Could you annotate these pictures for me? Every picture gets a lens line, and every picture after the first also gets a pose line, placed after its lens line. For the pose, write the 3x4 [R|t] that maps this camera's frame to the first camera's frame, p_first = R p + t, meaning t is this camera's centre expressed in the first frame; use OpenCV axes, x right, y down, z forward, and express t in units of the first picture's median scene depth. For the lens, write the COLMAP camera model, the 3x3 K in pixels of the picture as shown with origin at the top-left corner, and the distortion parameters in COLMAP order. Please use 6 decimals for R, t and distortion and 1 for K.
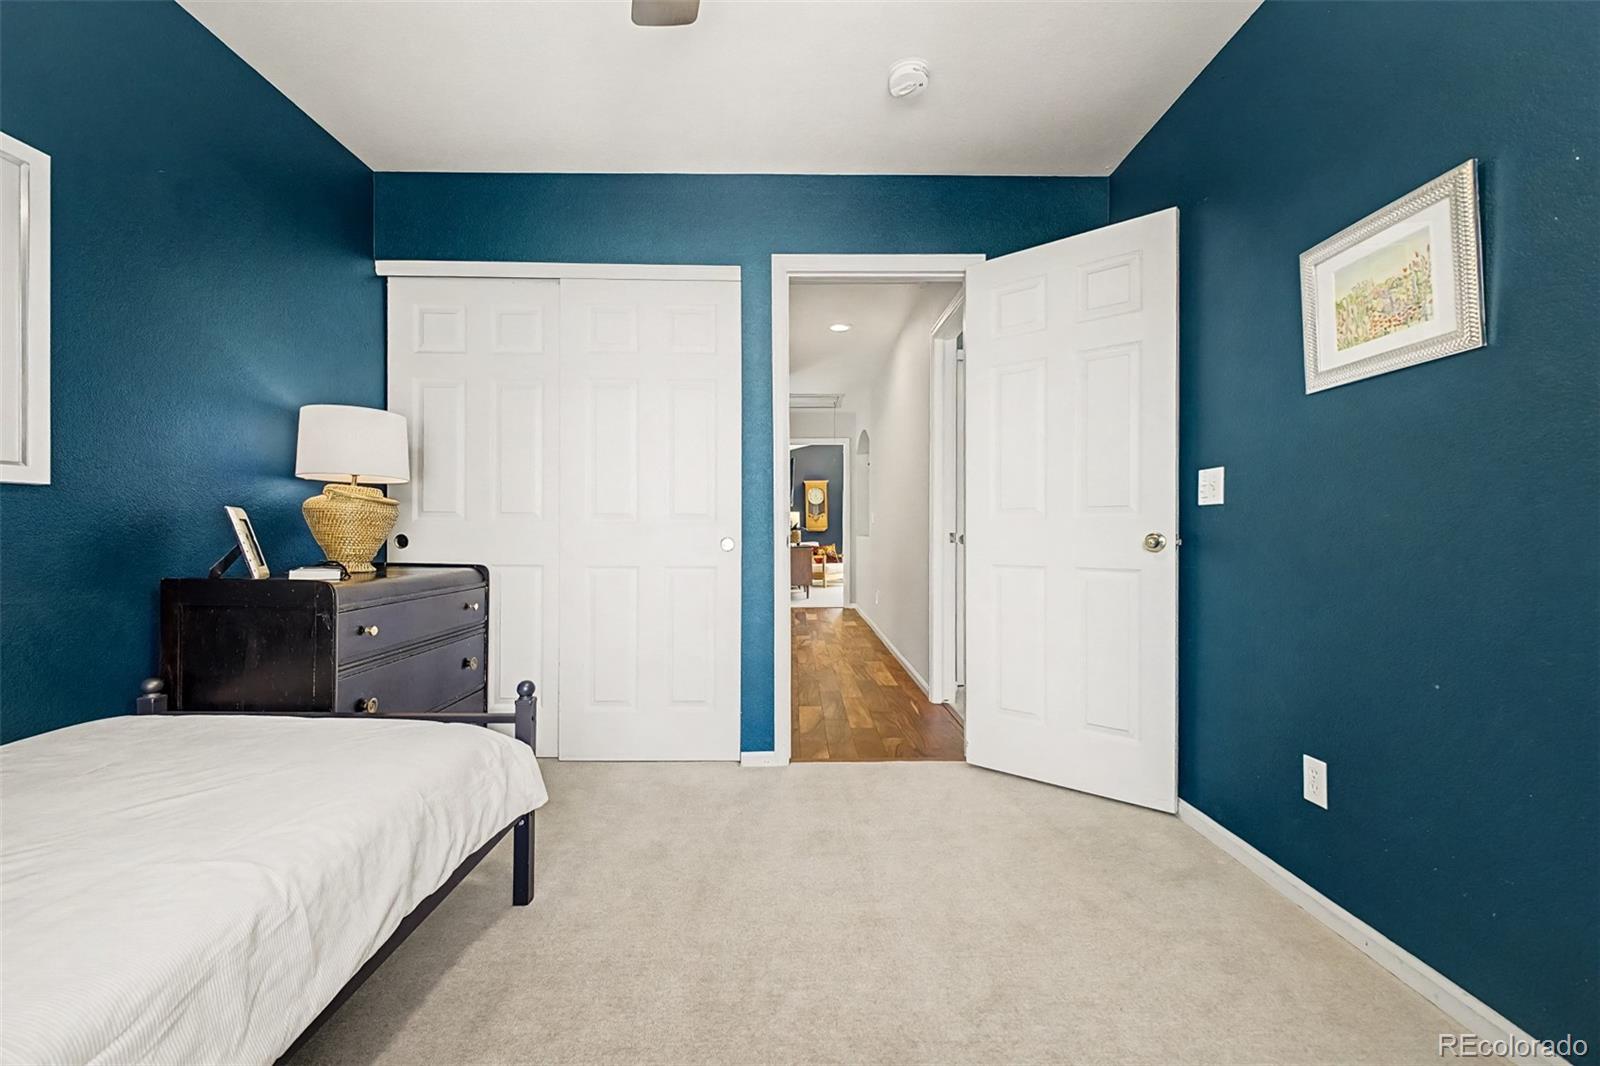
lens RADIAL K [[736.3, 0, 798.9], [0, 736.3, 528.1], [0, 0, 1]] dist [0.000035, 0.000005]
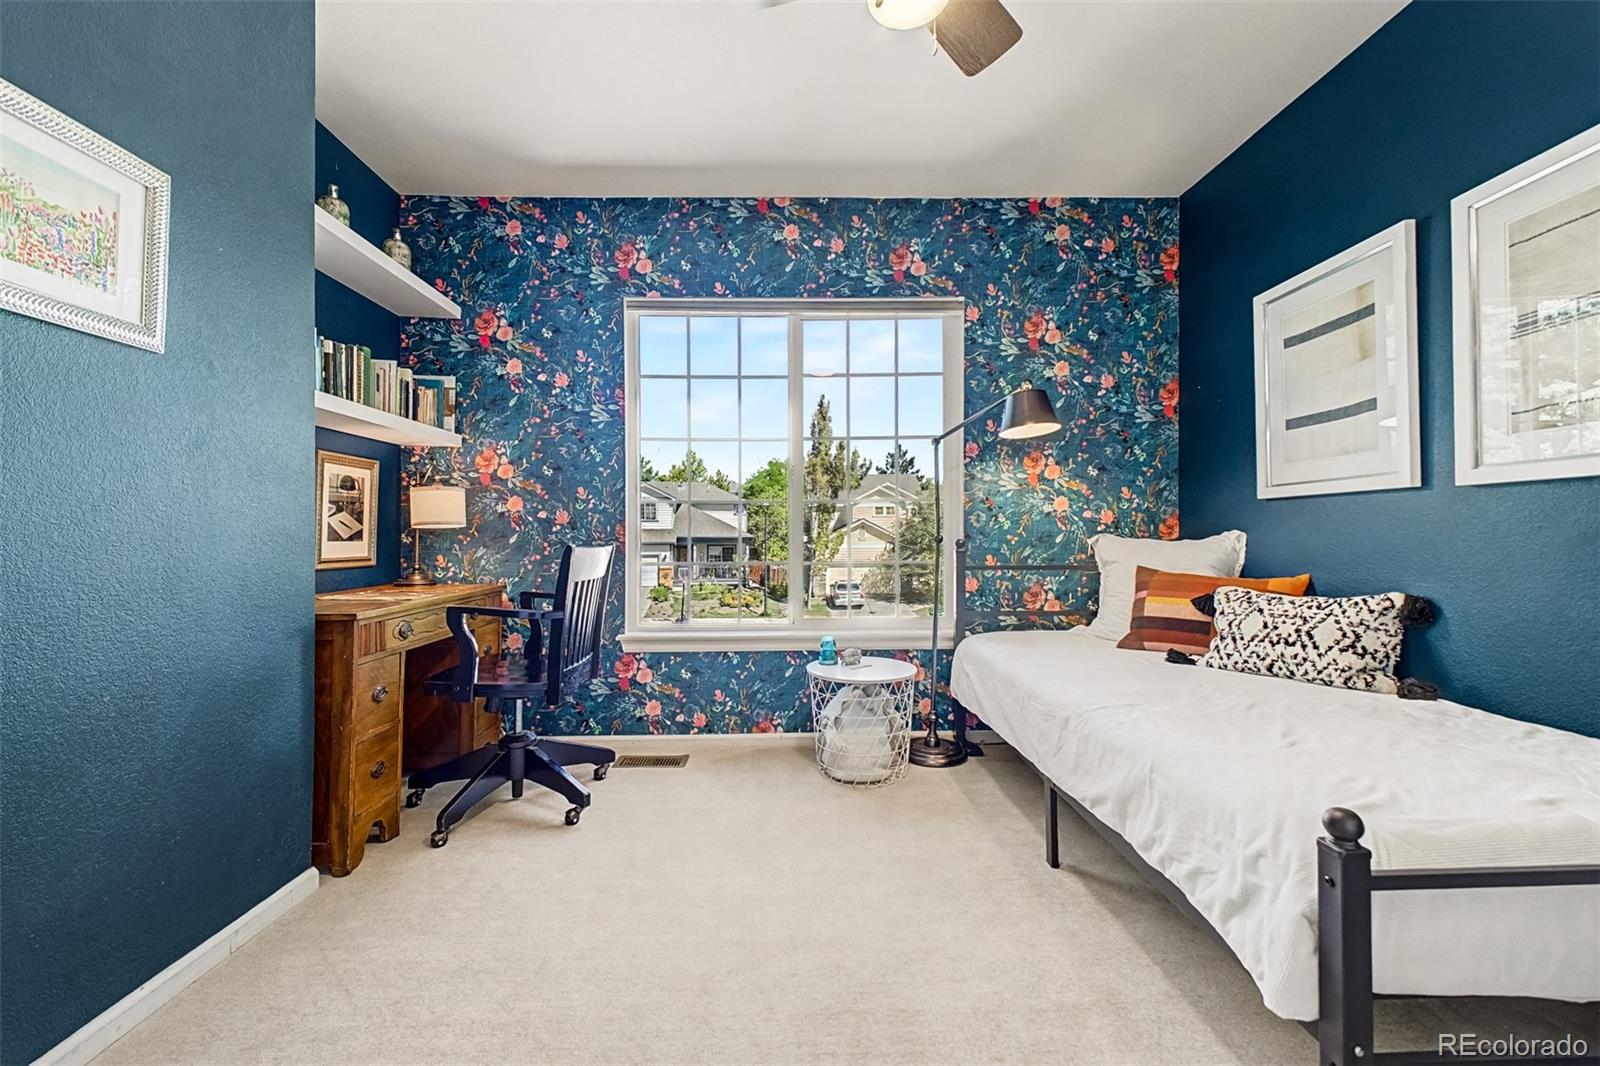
lens RADIAL K [[634.3, 0, 799.8], [0, 634.3, 526.3], [0, 0, 1]] dist [0.007077, -0.000925]
pose [[-0.999990, -0.004194, 0.001405, 0.003458], [-0.004215, 0.999871, -0.015495, 0.013050], [-0.001340, -0.015500, -0.999879, 1.789365]]
